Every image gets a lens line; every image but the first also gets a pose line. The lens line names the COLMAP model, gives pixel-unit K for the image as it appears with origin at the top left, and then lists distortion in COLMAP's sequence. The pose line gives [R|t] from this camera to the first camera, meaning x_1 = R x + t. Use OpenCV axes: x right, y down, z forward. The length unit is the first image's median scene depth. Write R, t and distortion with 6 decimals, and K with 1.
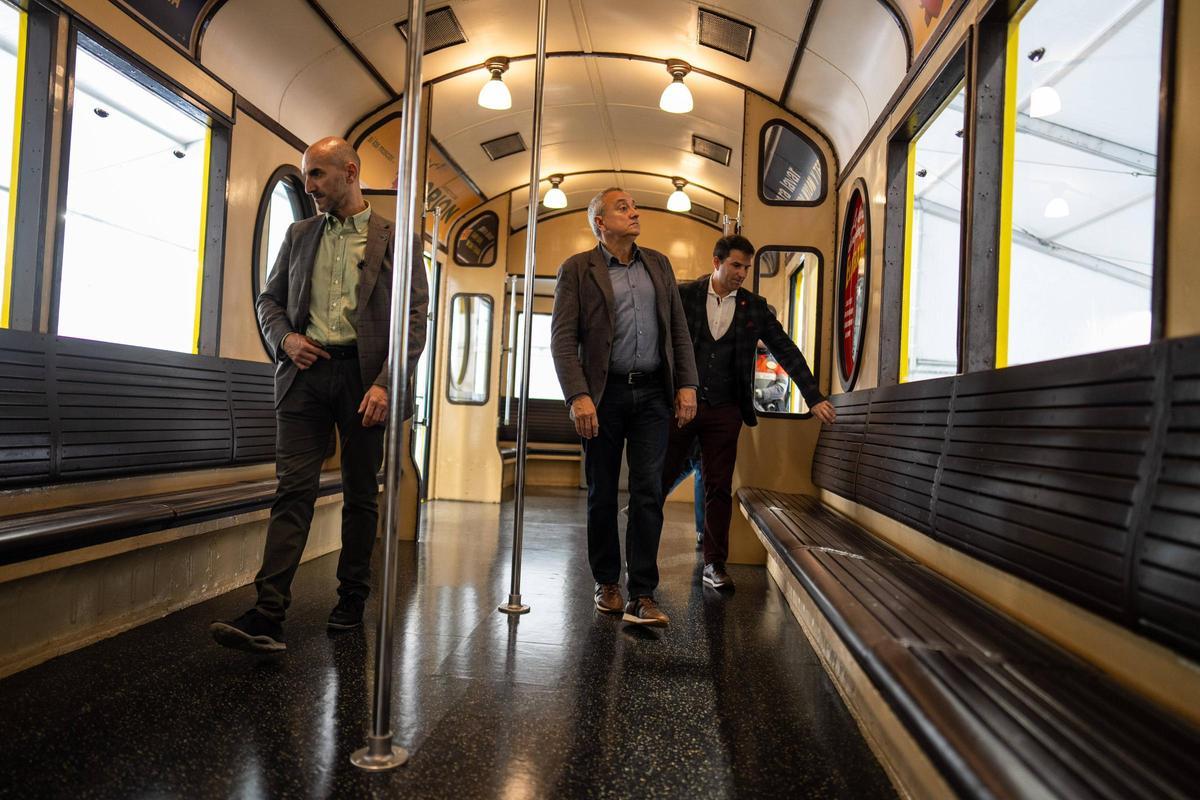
lens RADIAL K [[840.3, 0, 595.1], [0, 840.3, 385.5], [0, 0, 1]] dist [-0.006577, 0.000248]
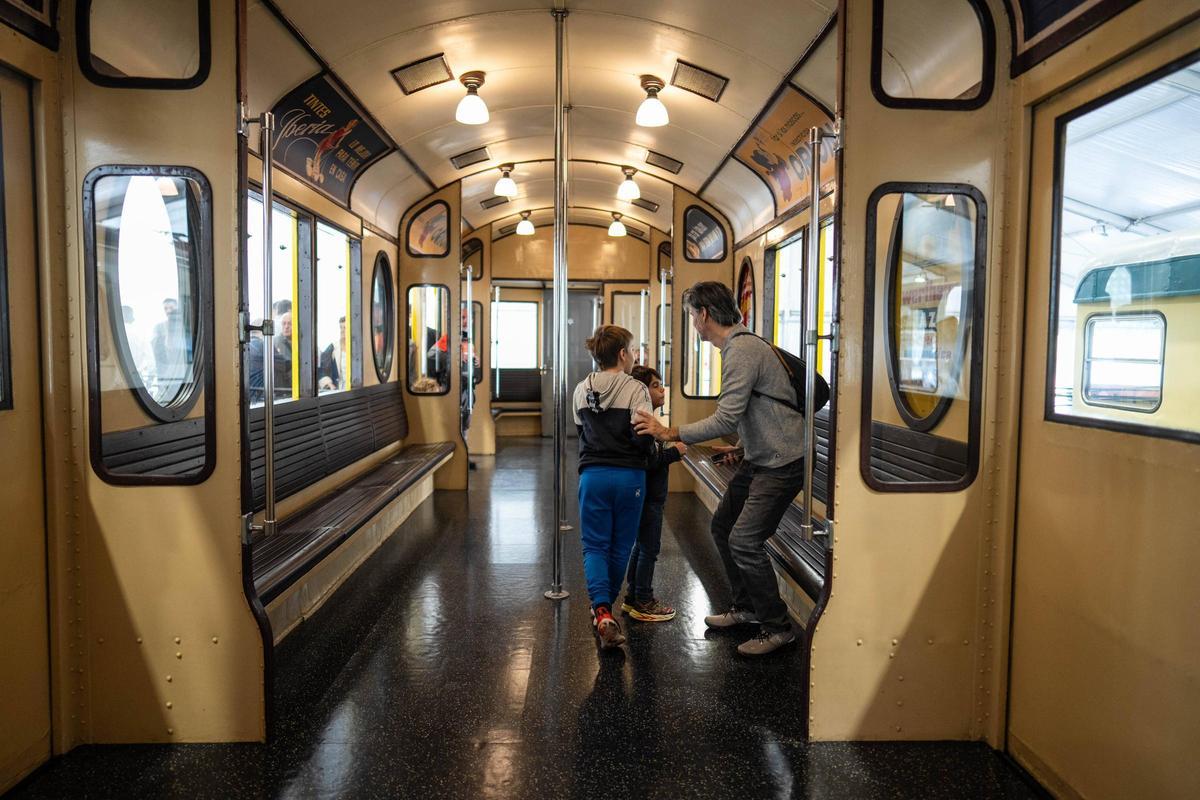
lens RADIAL K [[792.0, 0, 602.3], [0, 792.0, 395.5], [0, 0, 1]] dist [-0.006060, 0.004599]
pose [[0.991057, -0.045290, 0.125516, -0.146527], [0.032476, 0.994221, 0.102321, -0.125327], [-0.129424, -0.097330, 0.986801, -0.434365]]
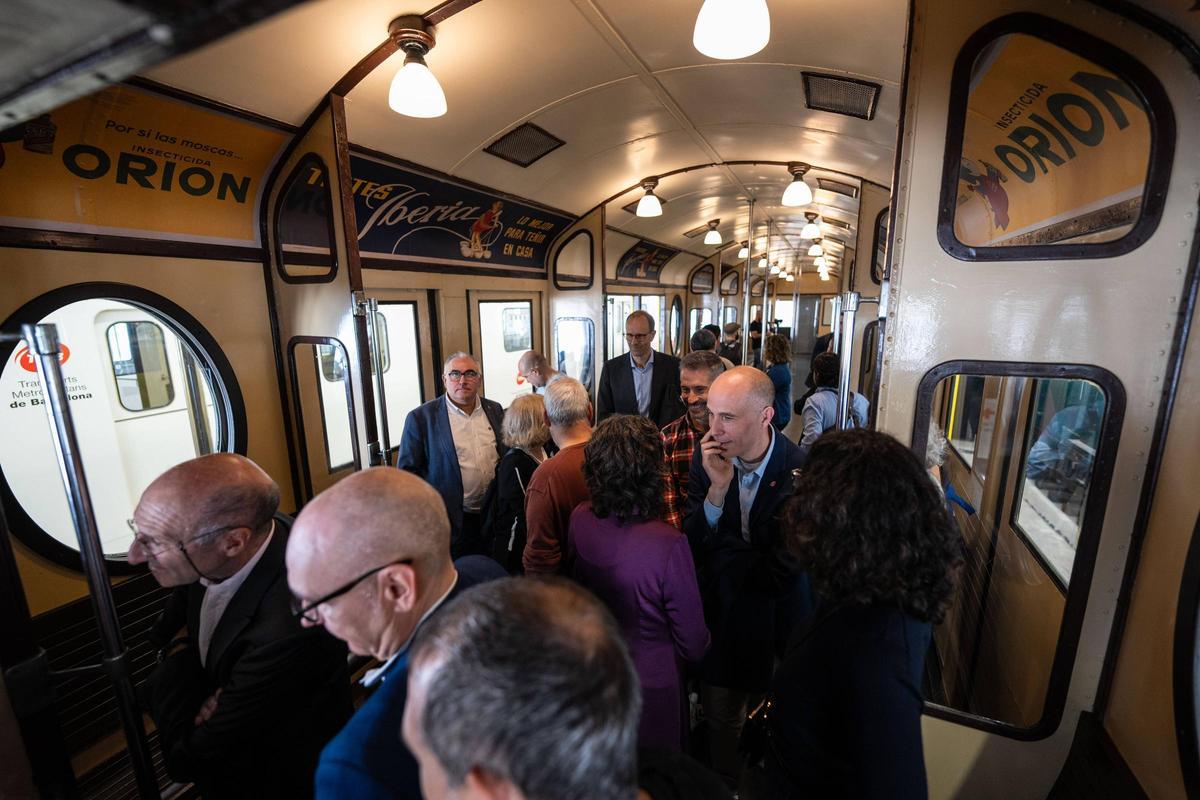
lens RADIAL K [[486.3, 0, 606.5], [0, 486.3, 398.3], [0, 0, 1]] dist [-0.013215, -0.000115]
pose [[0.943845, 0.009041, -0.330264, -0.016574], [0.064299, 0.975486, 0.210460, -0.261008], [0.324071, -0.219877, 0.920126, -0.709208]]
